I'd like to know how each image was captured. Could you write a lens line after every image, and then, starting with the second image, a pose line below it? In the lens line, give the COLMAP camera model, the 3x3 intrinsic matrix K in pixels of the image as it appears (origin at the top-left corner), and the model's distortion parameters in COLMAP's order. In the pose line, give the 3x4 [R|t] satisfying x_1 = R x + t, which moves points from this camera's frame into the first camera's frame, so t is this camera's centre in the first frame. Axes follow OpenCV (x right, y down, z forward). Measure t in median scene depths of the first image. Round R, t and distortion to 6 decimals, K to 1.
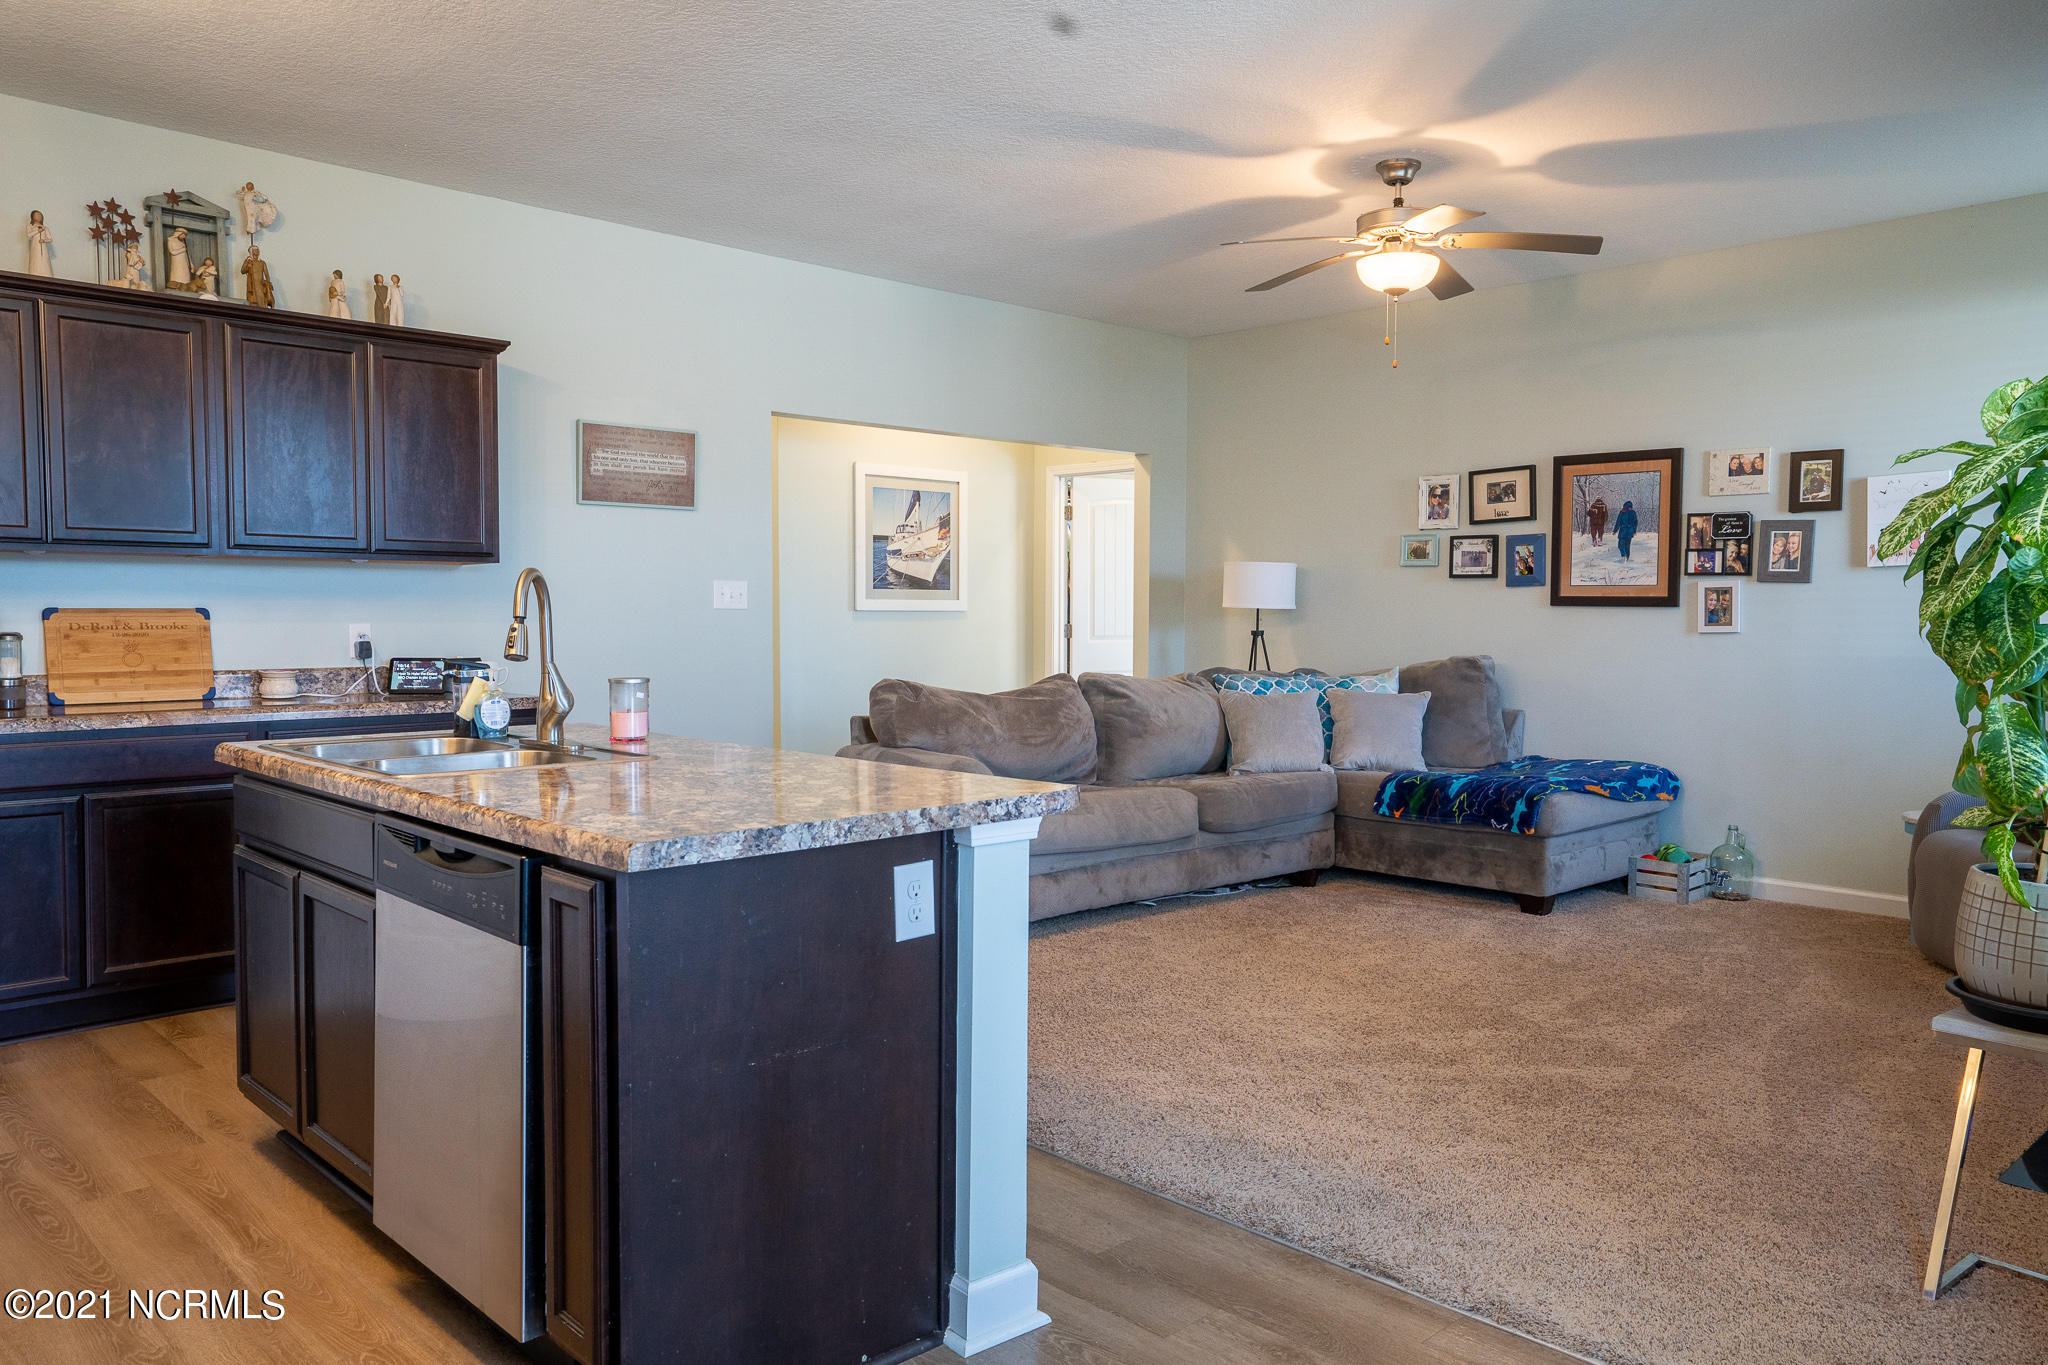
lens RADIAL K [[1473.7, 0, 1024.0], [0, 1473.7, 682.5], [0, 0, 1]] dist [-0.007979, 0.042363]
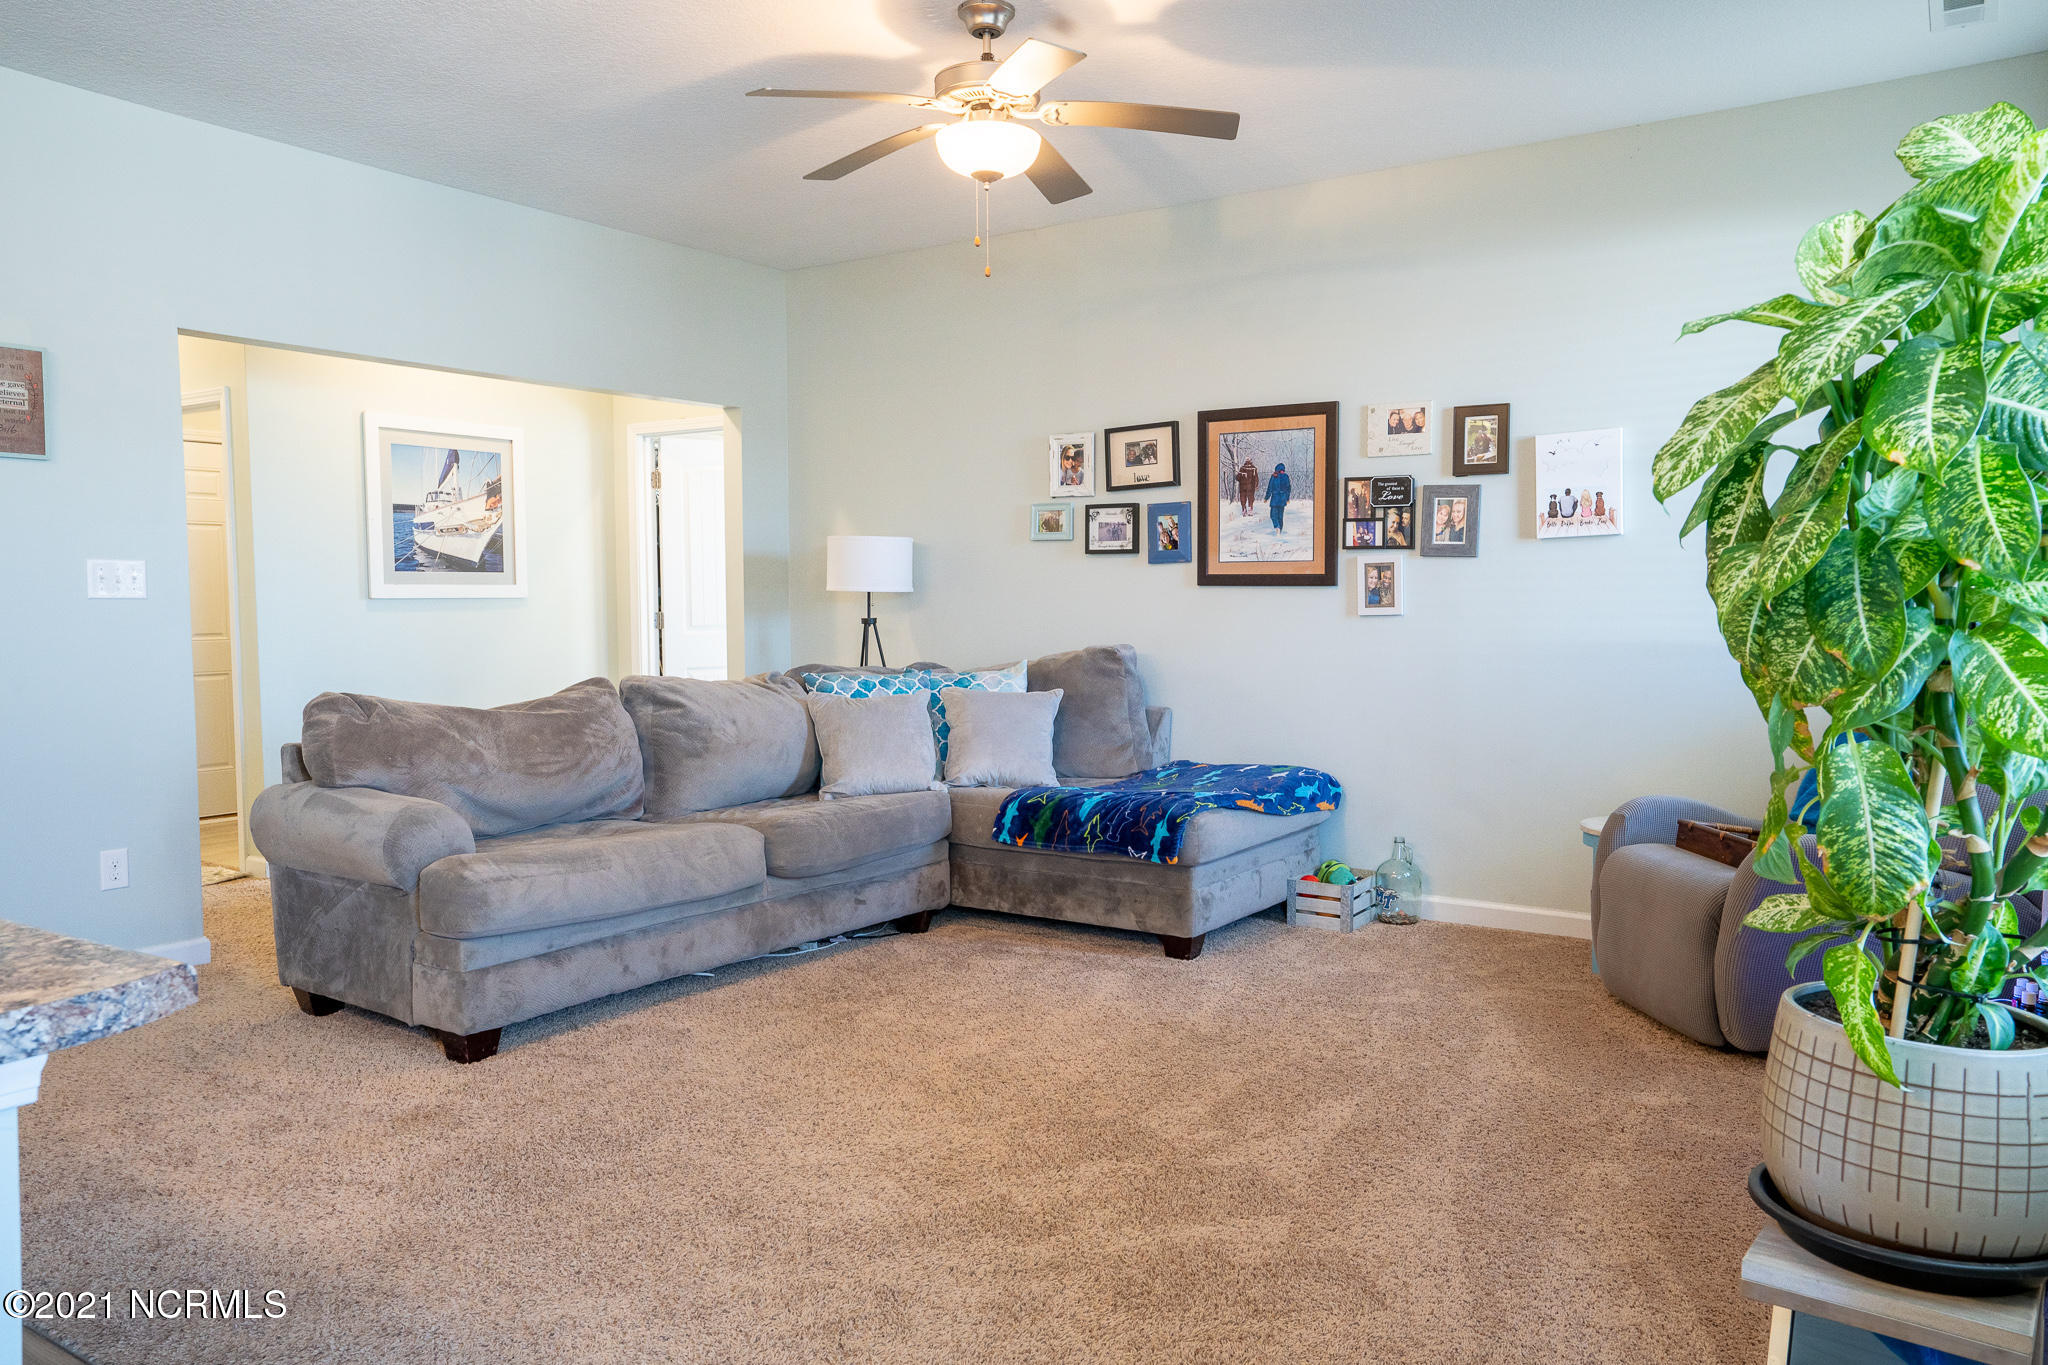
lens RADIAL K [[1473.7, 0, 1024.0], [0, 1473.7, 682.5], [0, 0, 1]] dist [-0.007979, 0.042363]
pose [[0.978006, -0.021277, 0.207487, 0.089403], [0.019009, 0.999736, 0.012921, -0.009830], [-0.207707, -0.008693, 0.978153, 0.204190]]
